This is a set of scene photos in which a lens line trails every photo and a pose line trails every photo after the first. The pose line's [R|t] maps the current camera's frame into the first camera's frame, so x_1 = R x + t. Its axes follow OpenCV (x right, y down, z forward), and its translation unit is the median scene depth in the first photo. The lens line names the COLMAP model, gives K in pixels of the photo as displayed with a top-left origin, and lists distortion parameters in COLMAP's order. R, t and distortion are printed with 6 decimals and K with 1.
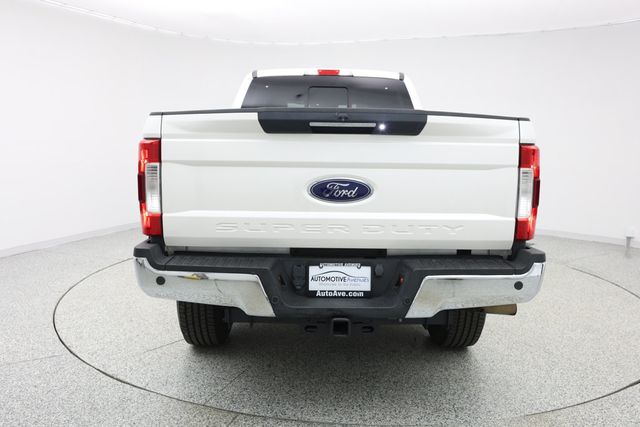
lens RADIAL K [[492.0, 0, 320.0], [0, 492.0, 213.5], [0, 0, 1]] dist [-0.039071, 0.004818]
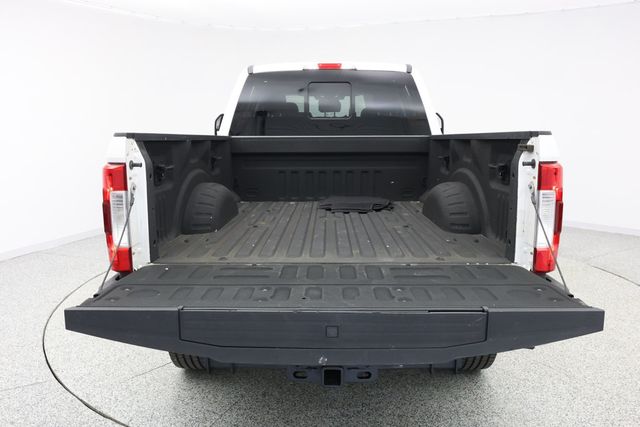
lens RADIAL K [[492.0, 0, 320.0], [0, 492.0, 213.5], [0, 0, 1]] dist [-0.039071, 0.004818]
pose [[0.999409, -0.012658, -0.031957, 0.035893], [0.013878, 0.999173, 0.038230, -0.065190], [0.031446, -0.038650, 0.998758, 0.092483]]
